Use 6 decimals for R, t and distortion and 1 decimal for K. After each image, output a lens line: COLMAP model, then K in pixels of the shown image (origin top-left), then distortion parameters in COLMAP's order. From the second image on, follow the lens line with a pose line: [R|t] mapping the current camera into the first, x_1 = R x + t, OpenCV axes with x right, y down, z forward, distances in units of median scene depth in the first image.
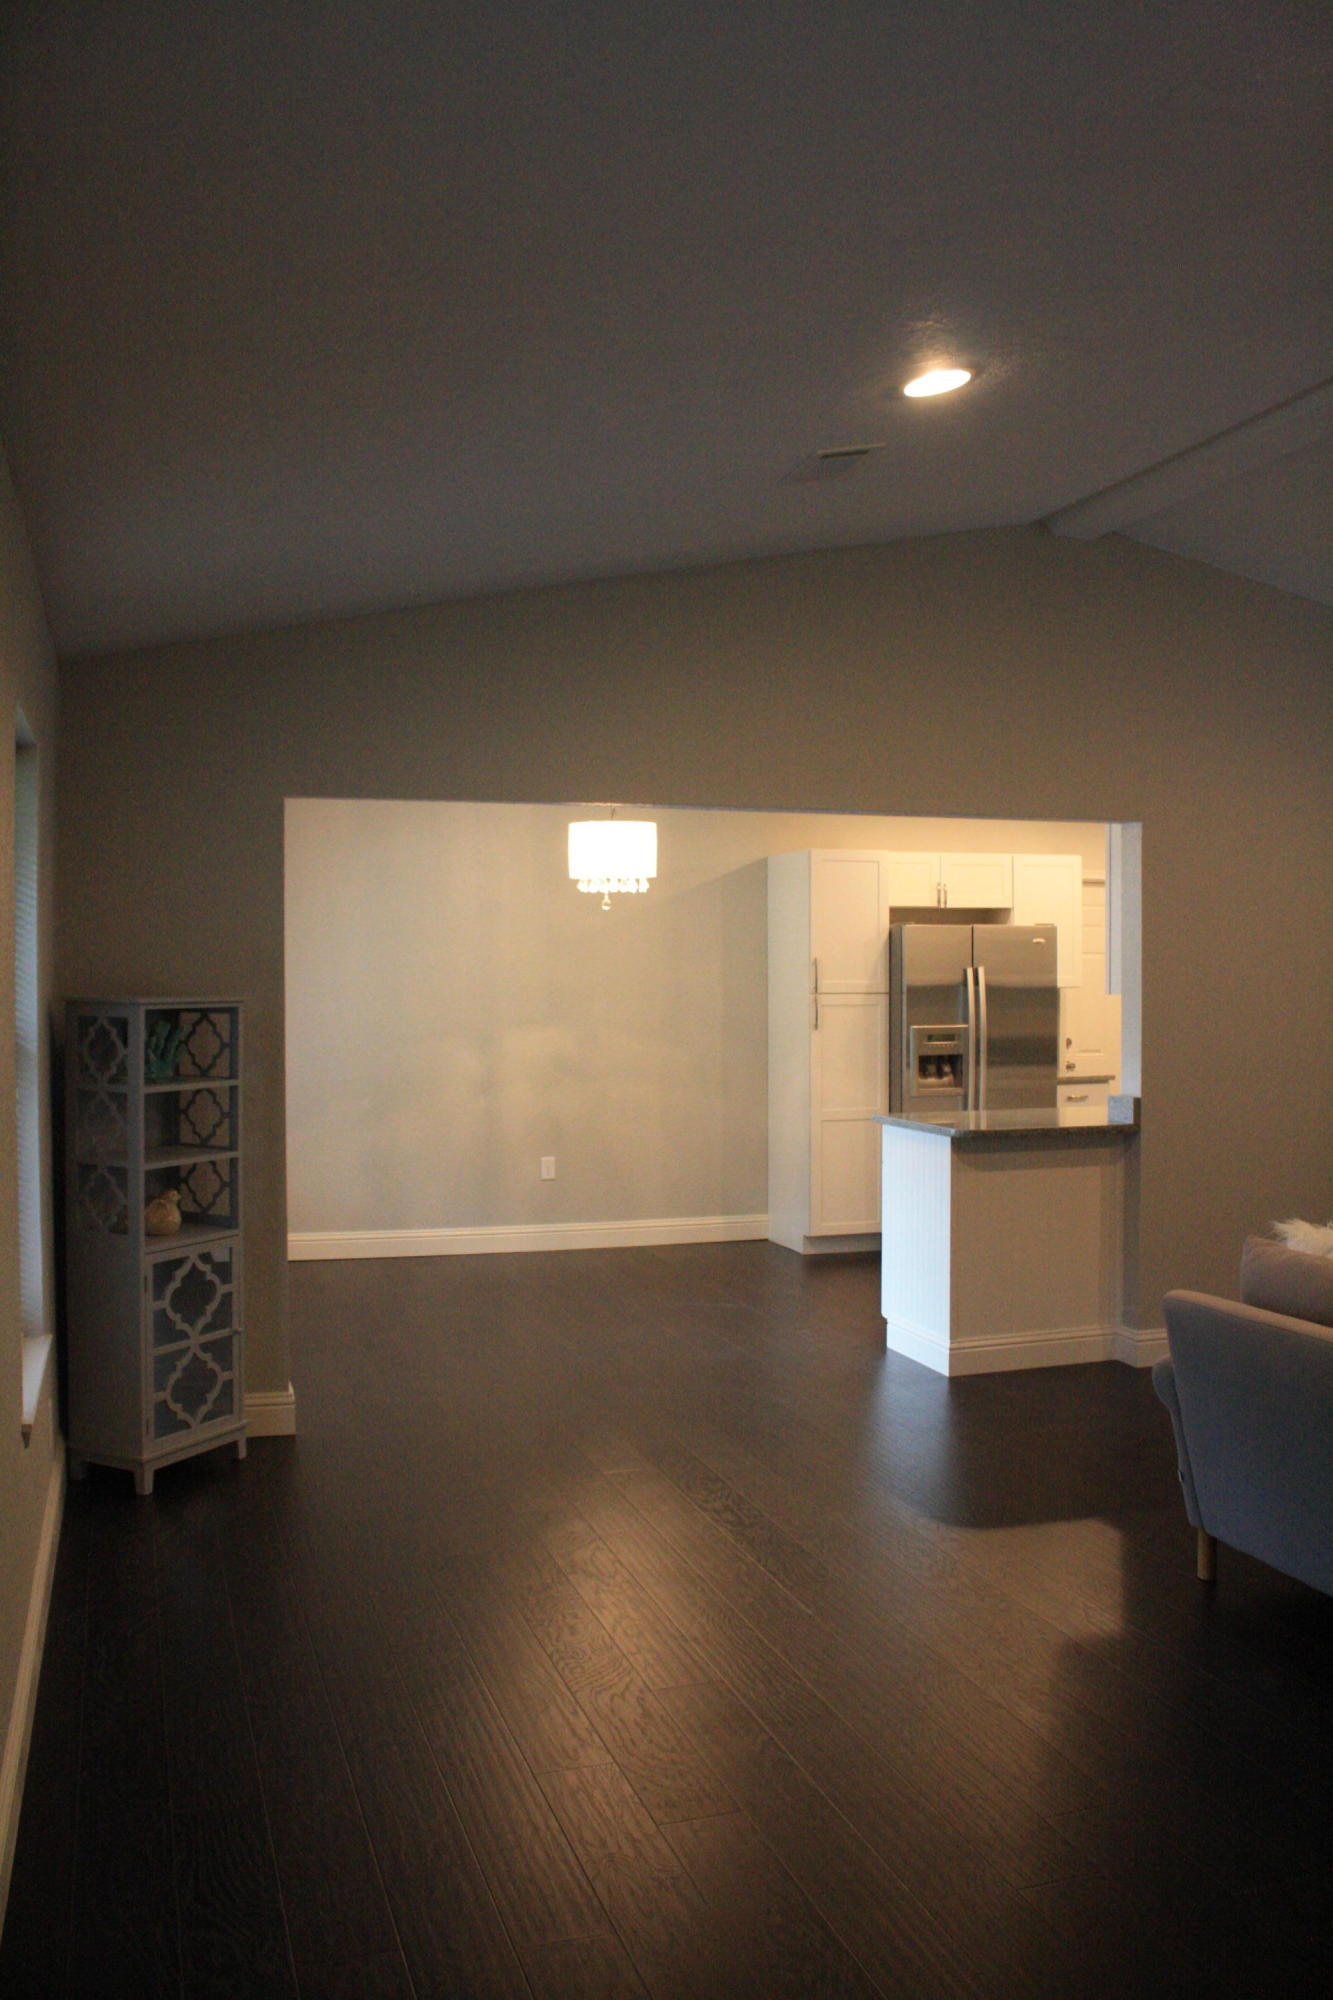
lens RADIAL K [[1676.9, 0, 685.4], [0, 1676.9, 997.4], [0, 0, 1]] dist [-0.161254, 0.142017]
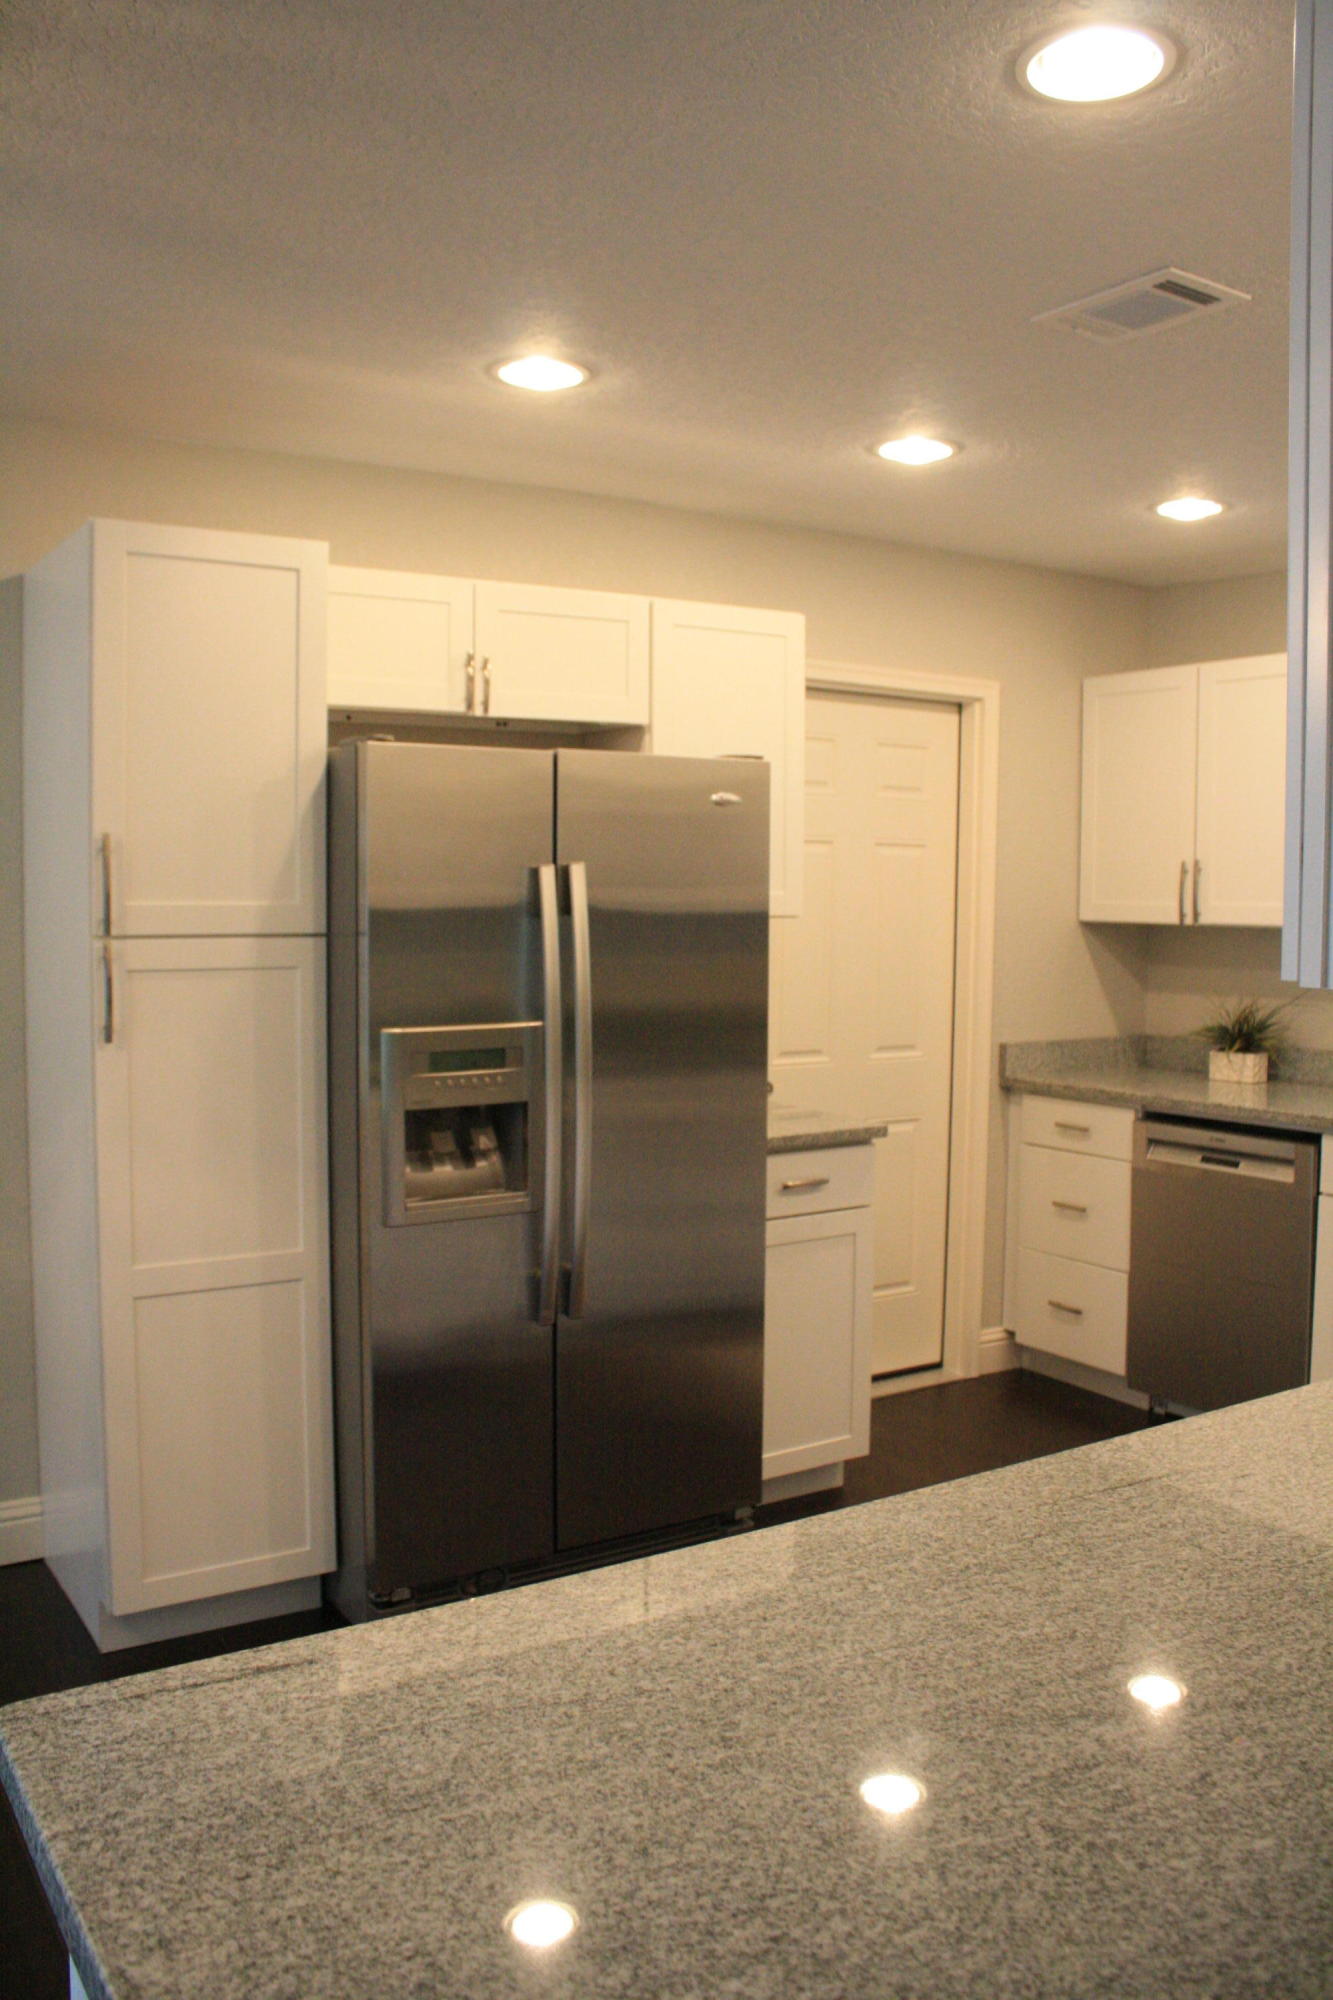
lens RADIAL K [[1660.1, 0, 666.5], [0, 1660.1, 1000.0], [0, 0, 1]] dist [-0.167337, 0.136617]
pose [[0.969482, -0.008198, 0.245027, 0.106651], [-0.004171, 0.998745, 0.049920, -0.006509], [-0.245129, -0.049419, 0.968230, 0.641373]]
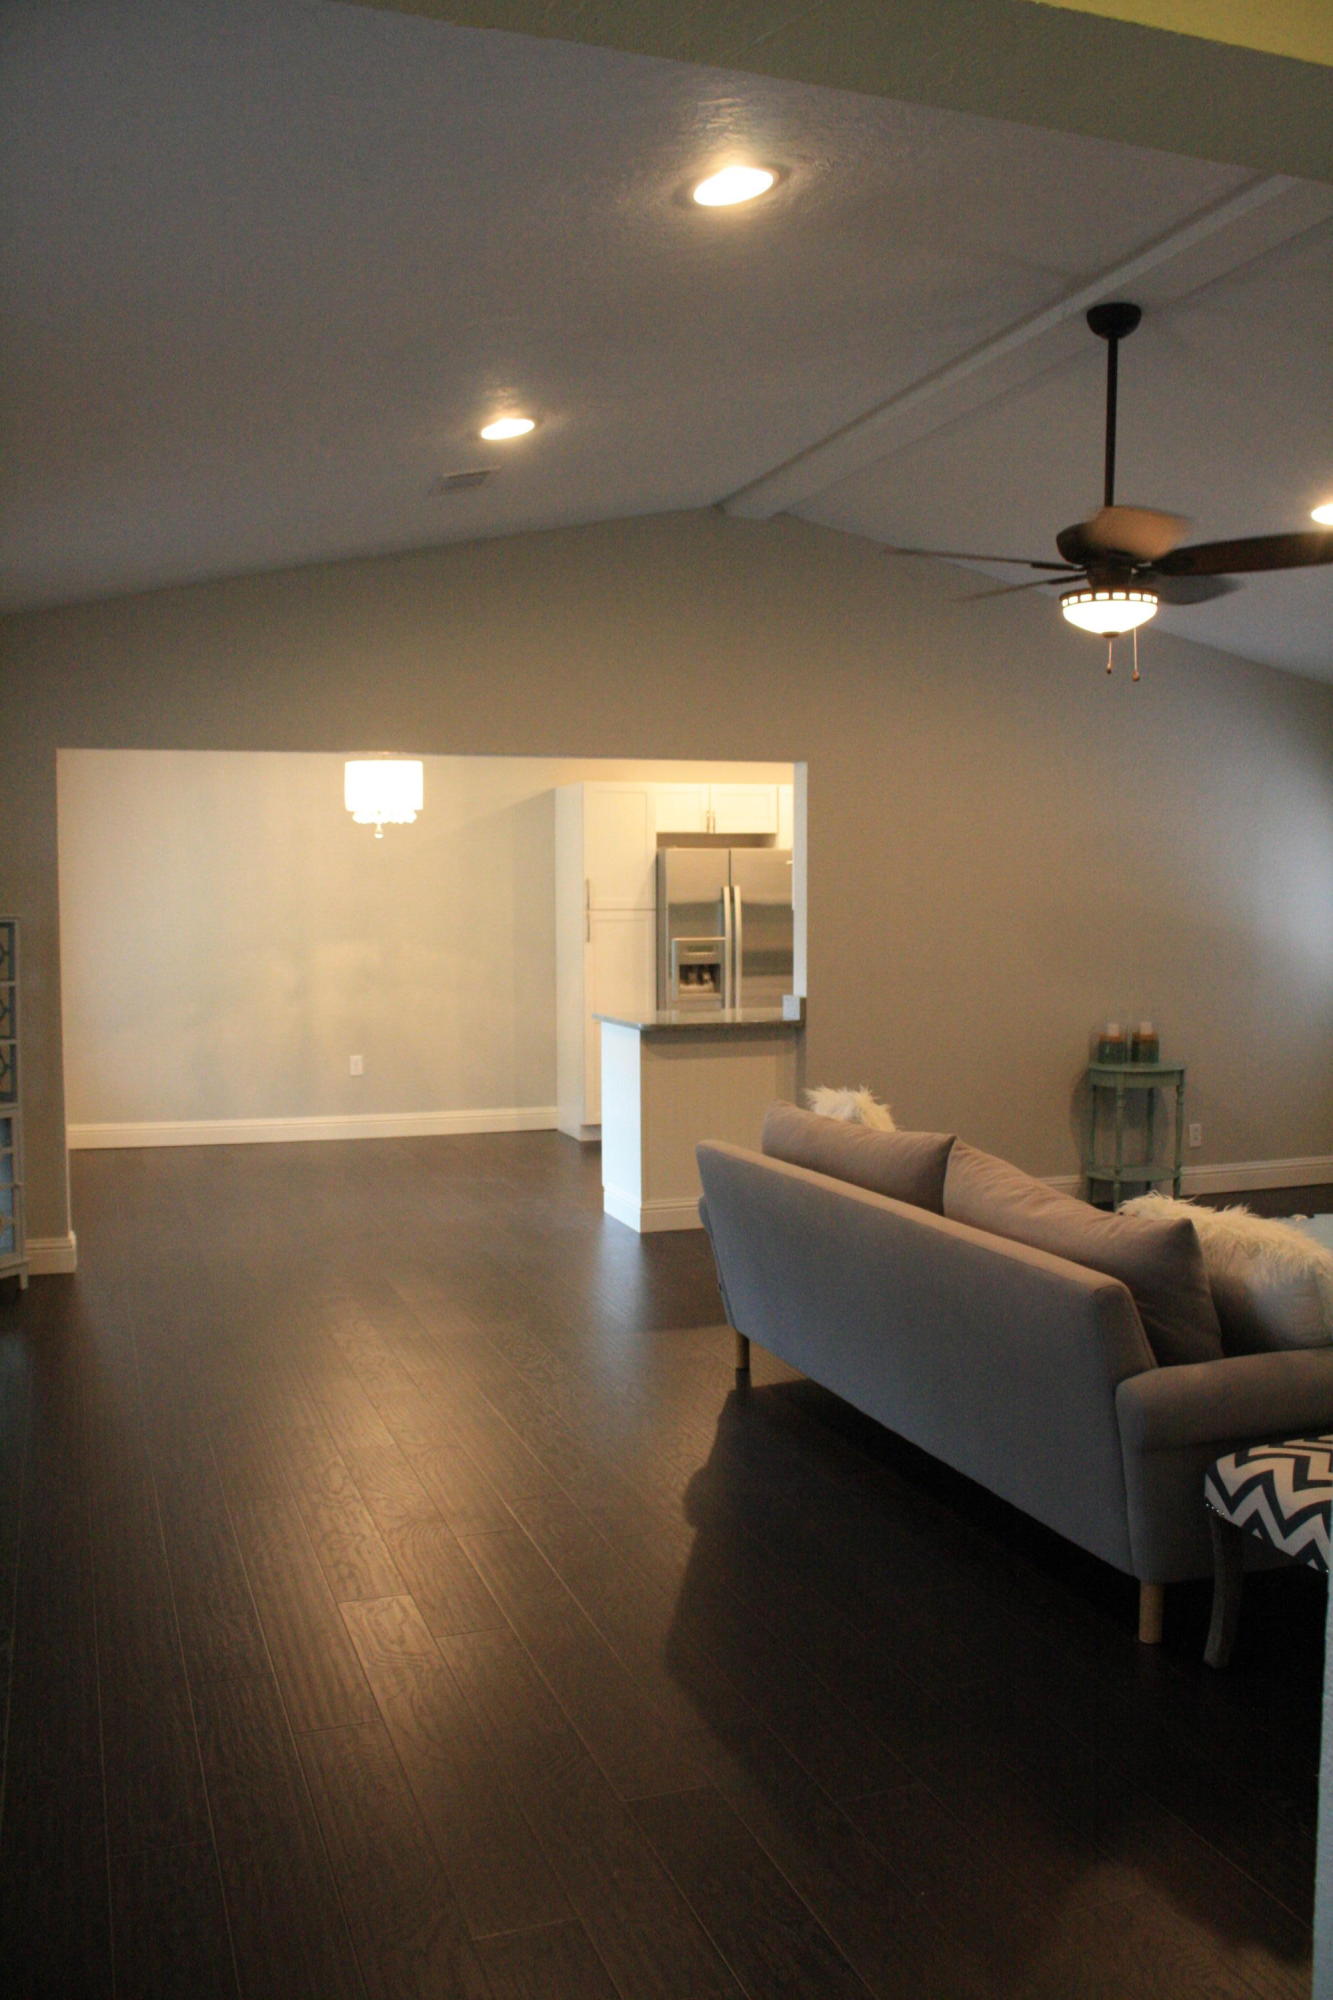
lens RADIAL K [[1660.1, 0, 666.5], [0, 1660.1, 1000.0], [0, 0, 1]] dist [-0.167337, 0.136617]
pose [[0.999794, -0.002886, 0.020066, 0.107159], [0.001876, 0.998739, 0.050159, 0.002267], [-0.020185, -0.050111, 0.998540, -0.120436]]
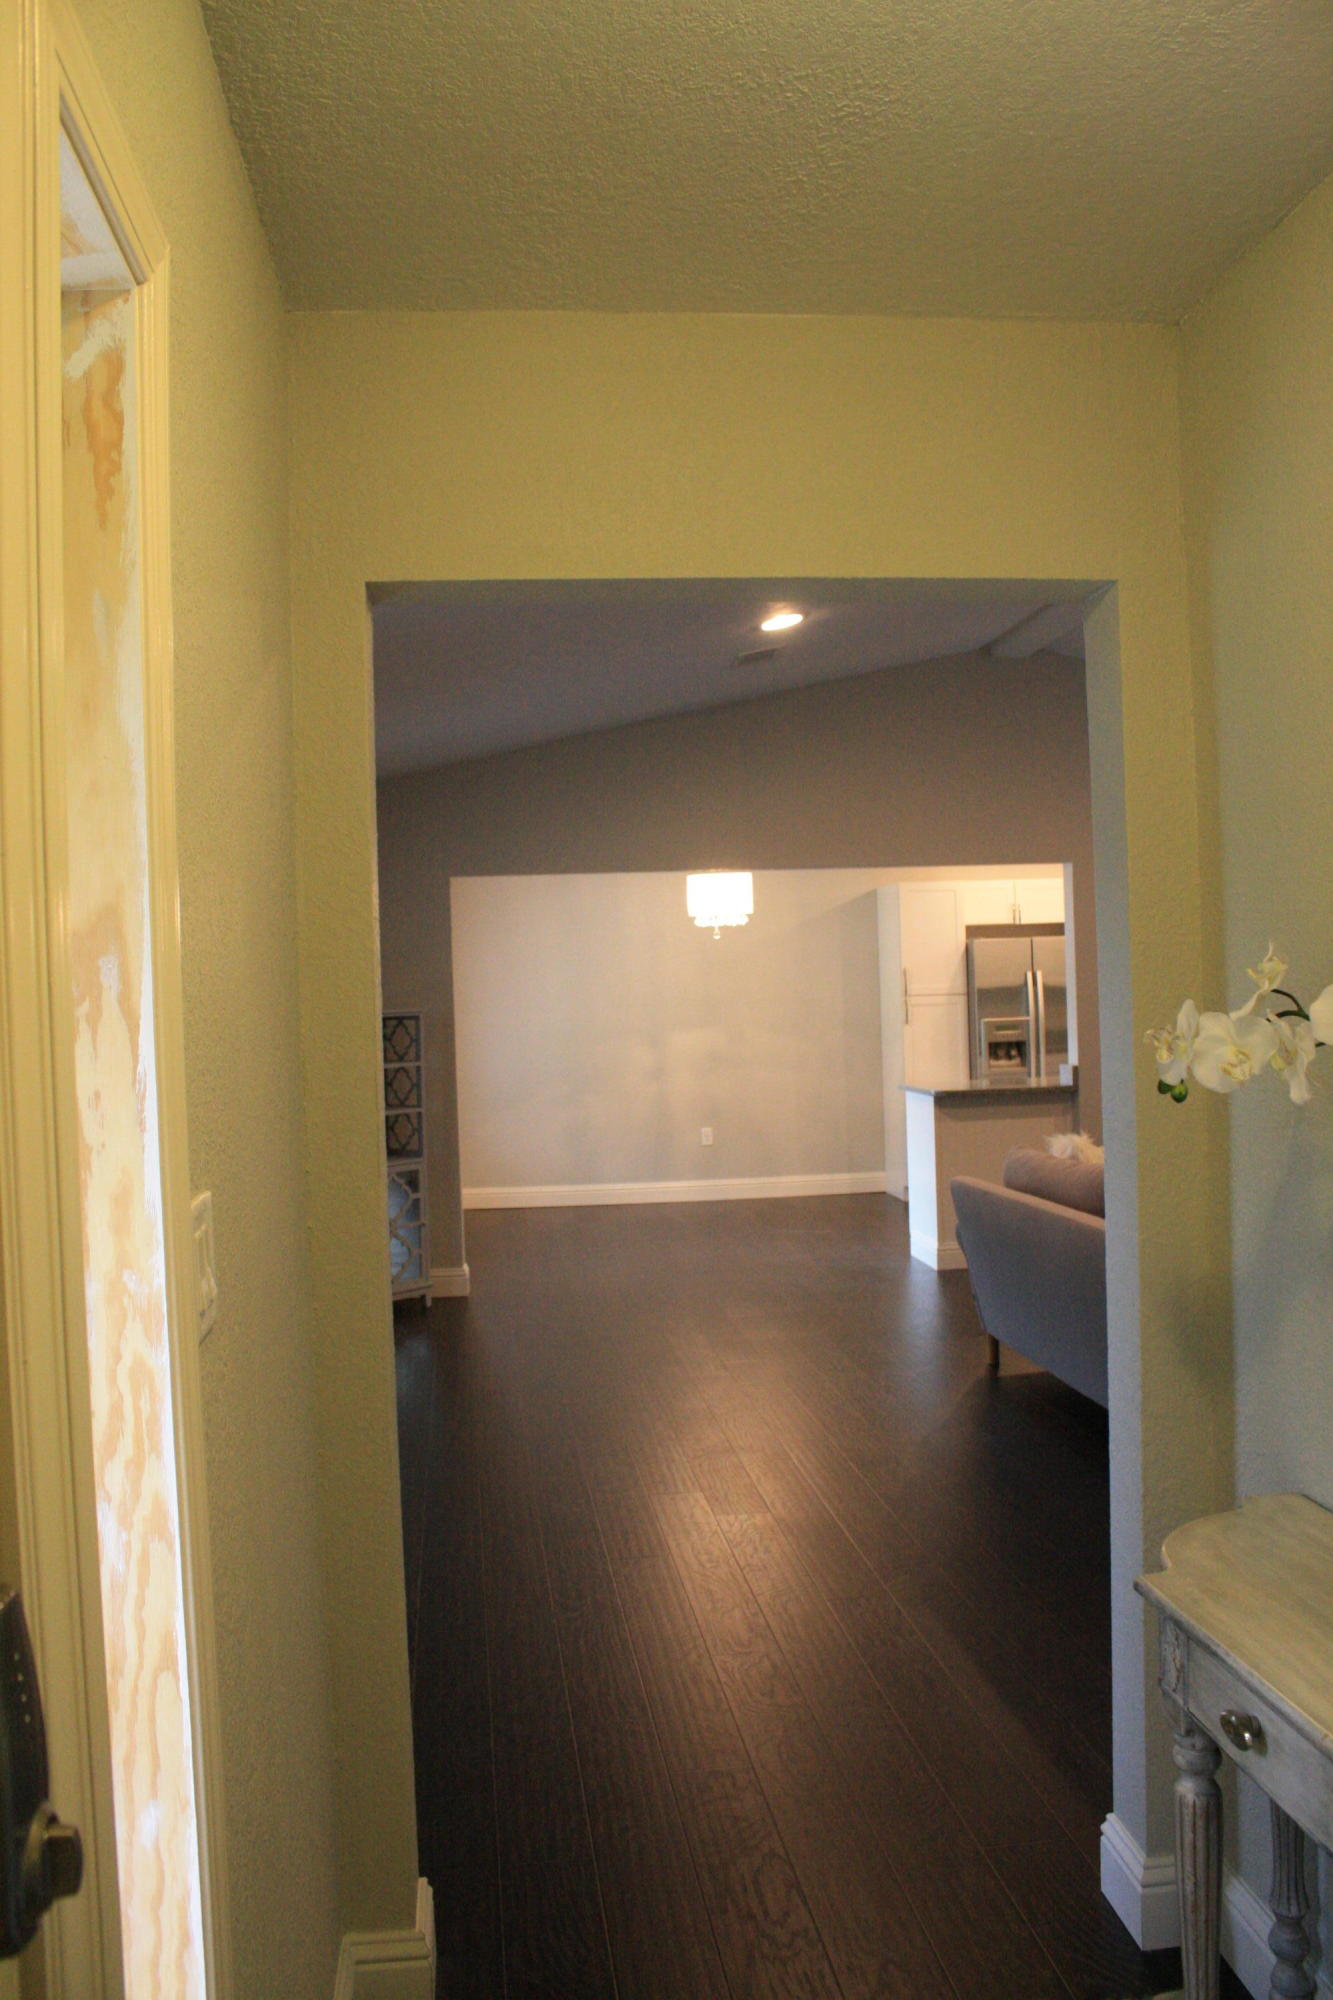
lens RADIAL K [[1660.1, 0, 666.5], [0, 1660.1, 1000.0], [0, 0, 1]] dist [-0.167337, 0.136617]
pose [[0.978123, -0.029301, -0.205956, 0.157753], [0.028187, 0.999568, -0.008343, 0.006107], [0.206111, 0.002355, 0.978526, -0.270031]]
